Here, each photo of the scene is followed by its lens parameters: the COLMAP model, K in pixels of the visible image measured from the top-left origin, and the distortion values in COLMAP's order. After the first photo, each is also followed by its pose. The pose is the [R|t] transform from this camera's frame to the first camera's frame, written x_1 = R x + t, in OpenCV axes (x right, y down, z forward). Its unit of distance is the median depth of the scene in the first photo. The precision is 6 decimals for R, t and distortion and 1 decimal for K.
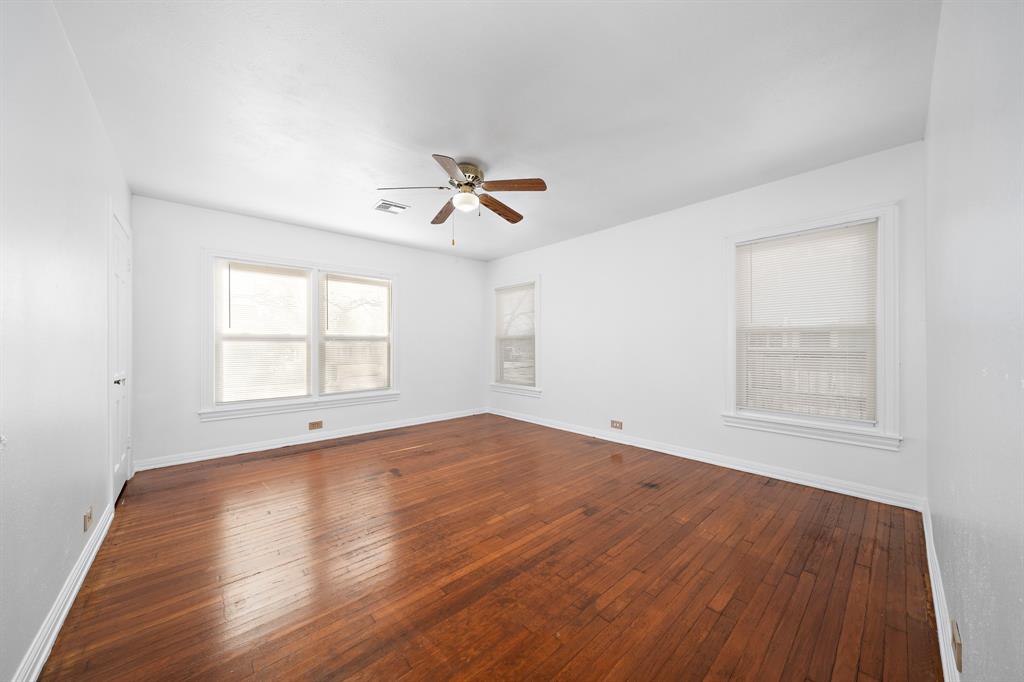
lens RADIAL K [[347.2, 0, 512.0], [0, 347.2, 341.6], [0, 0, 1]] dist [-0.006500, 0.000576]
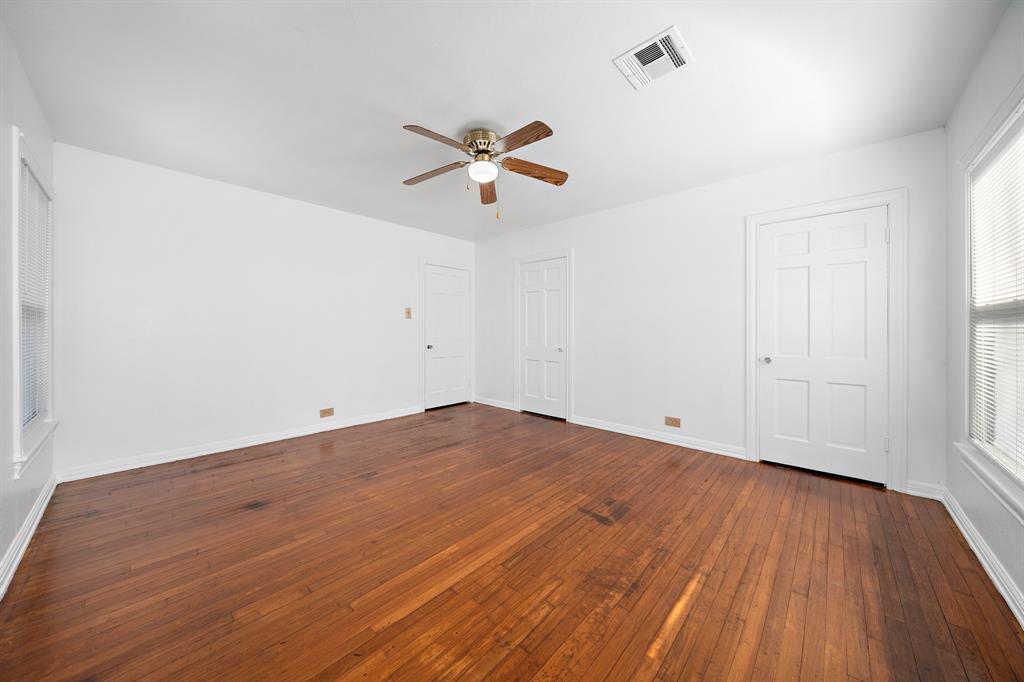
lens RADIAL K [[347.2, 0, 513.2], [0, 347.2, 333.5], [0, 0, 1]] dist [-0.006500, 0.000576]
pose [[-0.995351, 0.001794, -0.096298, -0.126596], [0.001583, 0.999996, 0.002263, 0.016344], [0.096302, 0.002100, -0.995350, 1.971560]]
